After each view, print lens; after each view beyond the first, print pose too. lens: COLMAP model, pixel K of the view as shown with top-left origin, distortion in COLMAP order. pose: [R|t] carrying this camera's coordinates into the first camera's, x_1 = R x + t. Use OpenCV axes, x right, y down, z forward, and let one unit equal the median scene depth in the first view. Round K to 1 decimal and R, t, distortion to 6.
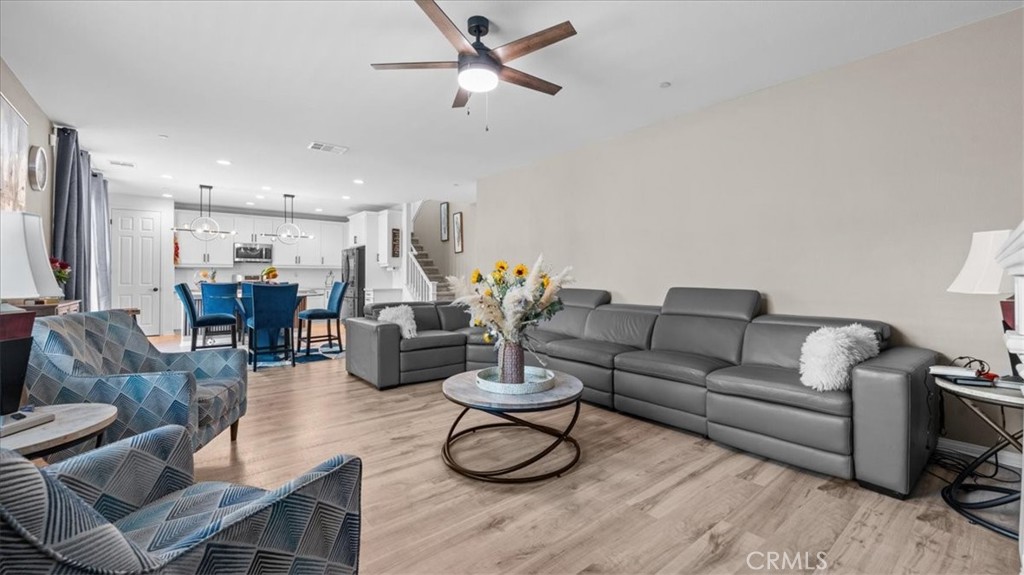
lens RADIAL K [[416.9, 0, 508.8], [0, 416.9, 280.8], [0, 0, 1]] dist [0.000704, -0.000416]
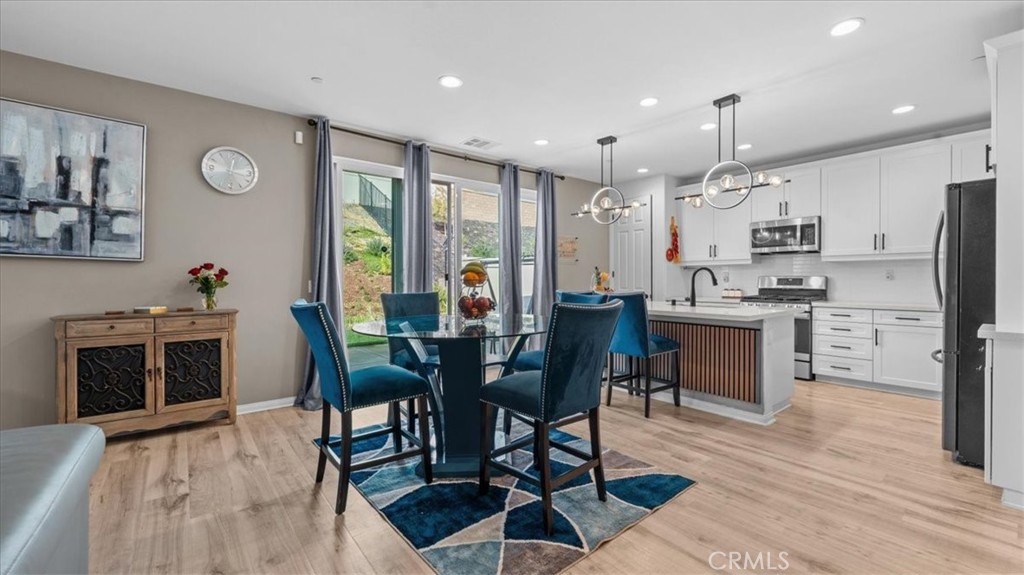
lens RADIAL K [[416.9, 0, 508.8], [0, 416.9, 280.8], [0, 0, 1]] dist [0.000704, -0.000416]
pose [[-0.012032, 0.002456, -0.999925, -0.065399], [-0.007300, 0.999970, 0.002544, -0.007329], [0.999901, 0.007330, -0.012014, 0.673676]]
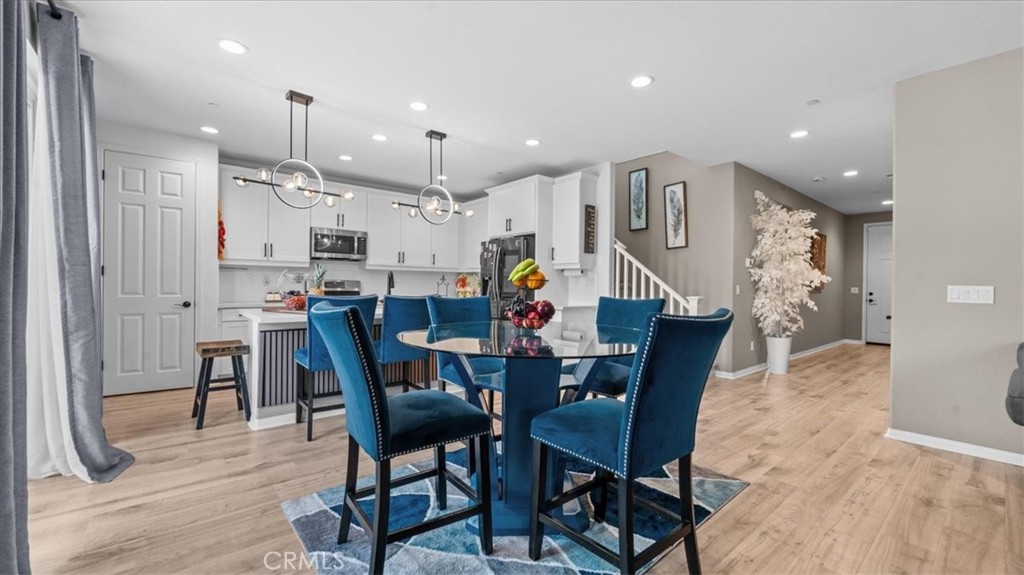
lens RADIAL K [[410.5, 0, 512.0], [0, 410.5, 295.8], [0, 0, 1]] dist [0.000807, 0.000215]
pose [[0.999855, 0.012008, 0.012042, -0.378329], [-0.012205, 0.999791, 0.016384, -0.003841], [-0.011843, -0.016529, 0.999793, 0.403909]]
